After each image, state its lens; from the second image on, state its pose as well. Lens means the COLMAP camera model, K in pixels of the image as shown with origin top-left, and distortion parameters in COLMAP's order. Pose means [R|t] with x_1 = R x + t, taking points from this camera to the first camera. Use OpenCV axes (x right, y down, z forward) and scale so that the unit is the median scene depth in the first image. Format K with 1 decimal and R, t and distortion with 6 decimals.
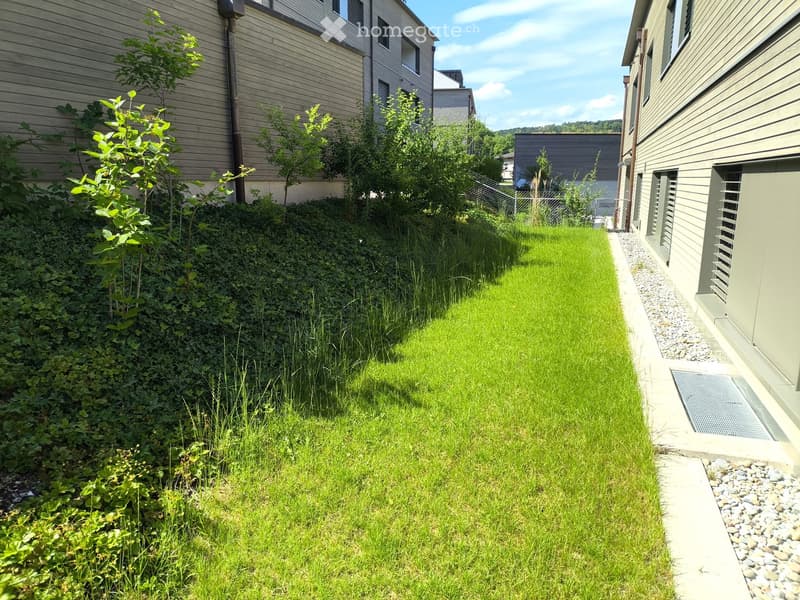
lens RADIAL K [[613.6, 0, 398.8], [0, 613.6, 303.0], [0, 0, 1]] dist [-0.005509, -0.009246]
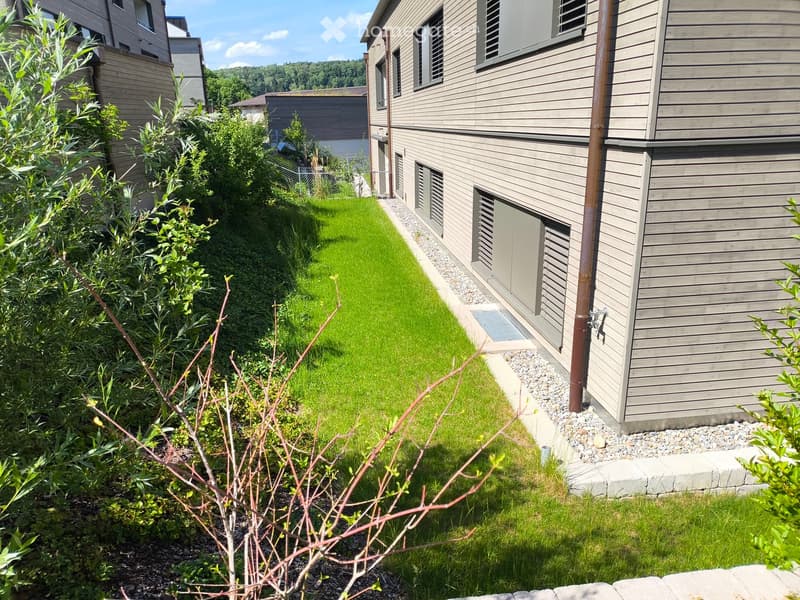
lens RADIAL K [[613.6, 0, 398.8], [0, 613.6, 303.0], [0, 0, 1]] dist [-0.005509, -0.009246]
pose [[0.909562, -0.144053, 0.389802, -0.337908], [0.107366, 0.987610, 0.114448, -0.108259], [-0.401460, -0.062246, 0.913759, -0.428930]]
